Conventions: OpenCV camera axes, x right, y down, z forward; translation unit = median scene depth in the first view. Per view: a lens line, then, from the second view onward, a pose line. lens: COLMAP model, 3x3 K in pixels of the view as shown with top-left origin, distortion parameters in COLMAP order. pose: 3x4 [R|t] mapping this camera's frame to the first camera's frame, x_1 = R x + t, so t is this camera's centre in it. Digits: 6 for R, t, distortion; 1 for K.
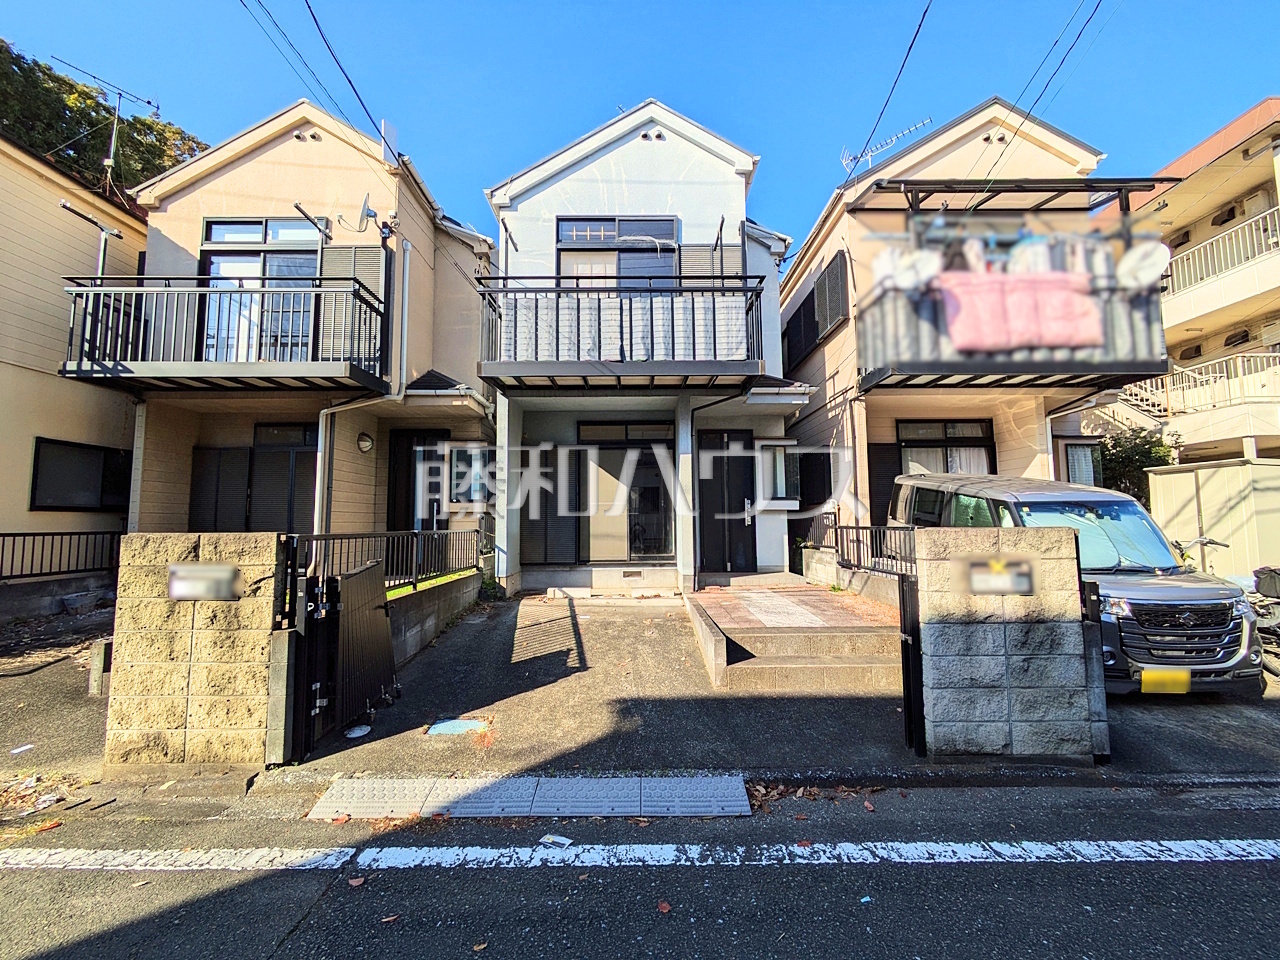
lens RADIAL K [[506.3, 0, 640.0], [0, 506.3, 479.6], [0, 0, 1]] dist [-0.001234, 0.000726]
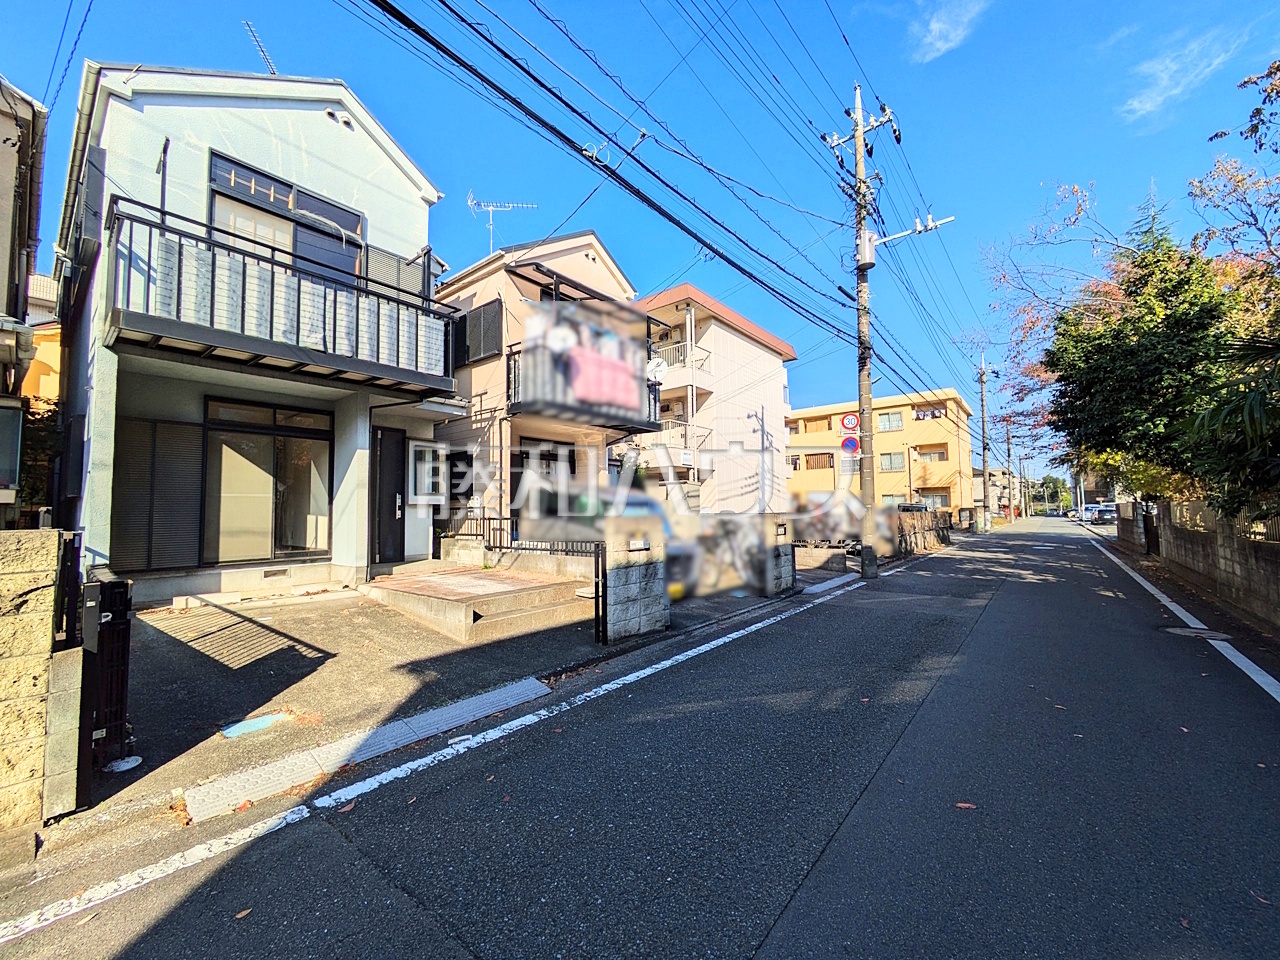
lens RADIAL K [[506.3, 0, 640.5], [0, 506.3, 480.0], [0, 0, 1]] dist [-0.001234, 0.000726]
pose [[0.636276, 0.046077, 0.770084, -0.381919], [-0.055707, 0.998353, -0.013707, -0.006462], [-0.769448, -0.034178, 0.637795, -0.103636]]
